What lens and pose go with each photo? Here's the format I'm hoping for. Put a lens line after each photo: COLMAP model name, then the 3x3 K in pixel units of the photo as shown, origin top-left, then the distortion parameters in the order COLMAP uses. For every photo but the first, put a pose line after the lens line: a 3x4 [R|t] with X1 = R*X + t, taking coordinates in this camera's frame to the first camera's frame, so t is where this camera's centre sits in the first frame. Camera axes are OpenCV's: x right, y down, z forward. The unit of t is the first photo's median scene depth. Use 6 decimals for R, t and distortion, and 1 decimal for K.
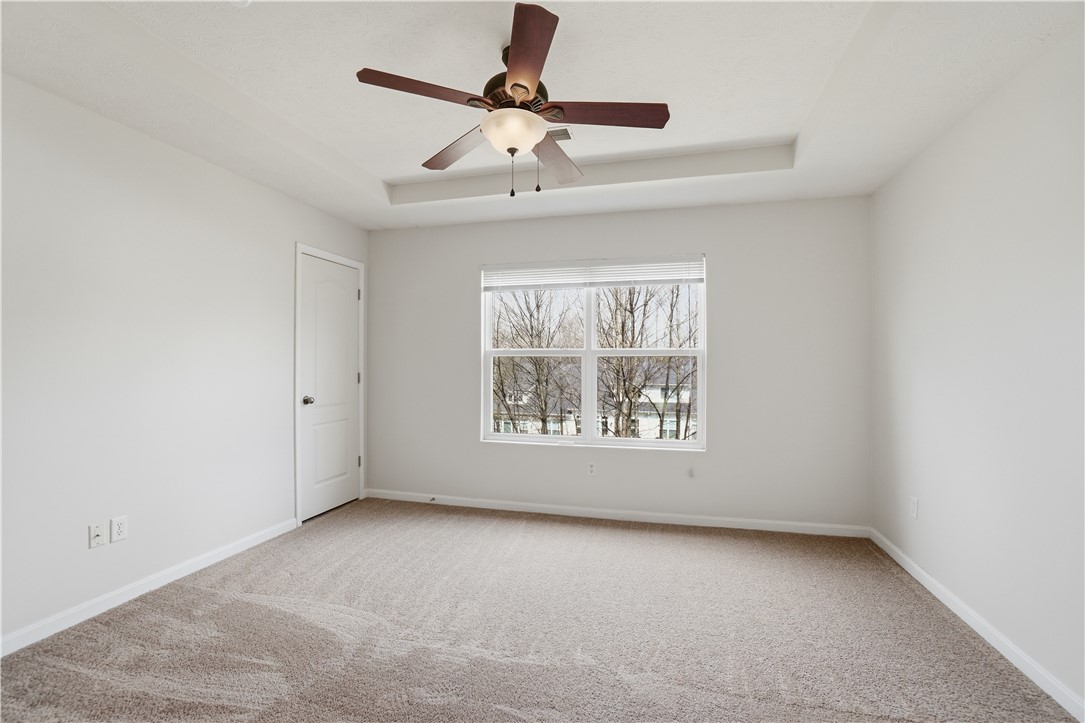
lens RADIAL K [[490.6, 0, 536.7], [0, 490.6, 365.2], [0, 0, 1]] dist [-0.064625, 0.023813]
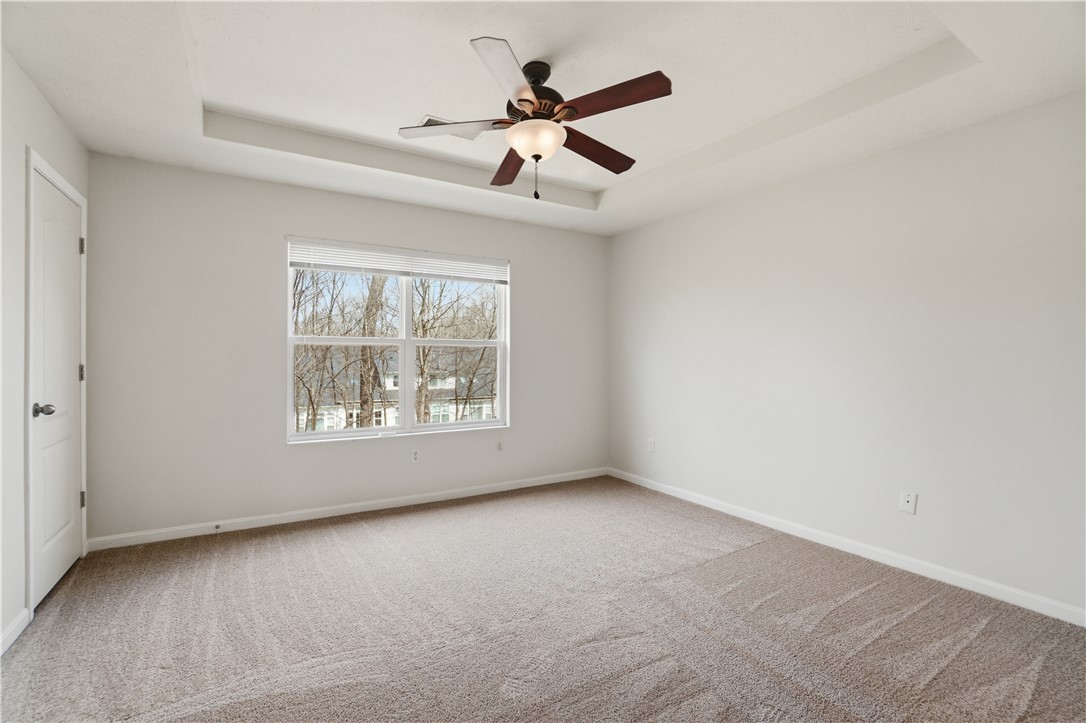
lens RADIAL K [[487.1, 0, 533.9], [0, 487.1, 358.6], [0, 0, 1]] dist [-0.069356, 0.023960]
pose [[0.685177, -0.003077, 0.728370, -0.450988], [0.000236, 0.999992, 0.004003, 0.005582], [-0.728377, -0.002571, 0.685172, 0.134439]]
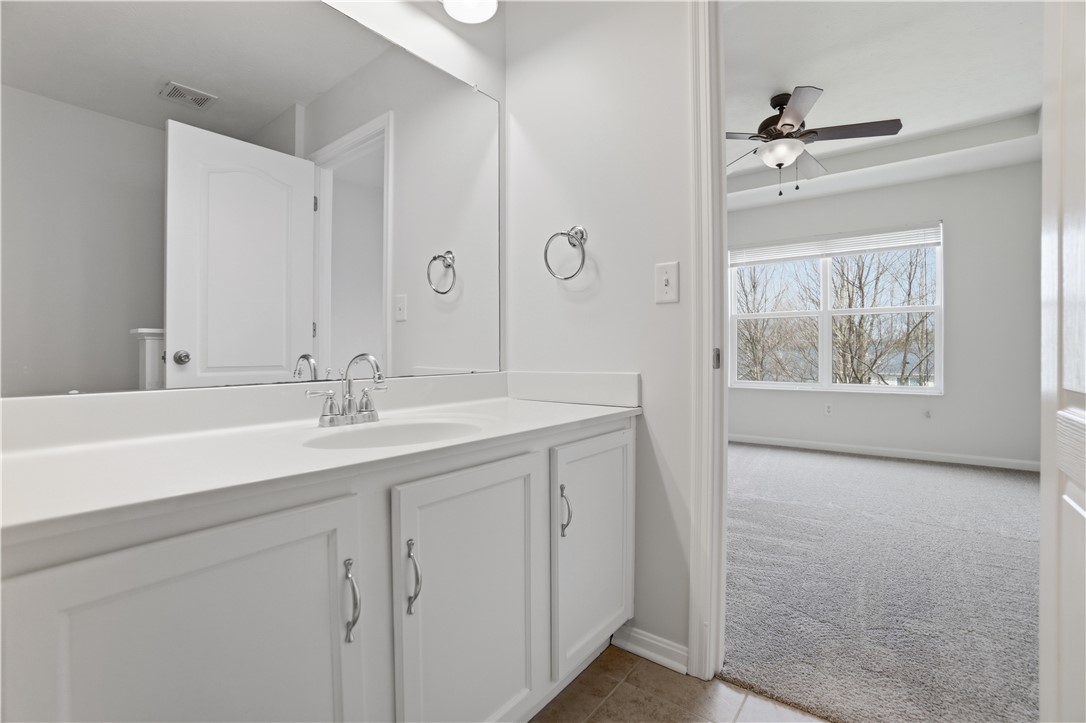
lens RADIAL K [[487.1, 0, 533.9], [0, 487.1, 358.6], [0, 0, 1]] dist [-0.069356, 0.023960]
pose [[0.918117, -0.000484, -0.396308, -0.088537], [0.003351, 0.999973, 0.006543, 0.077589], [0.396294, -0.007335, 0.918094, -0.351041]]
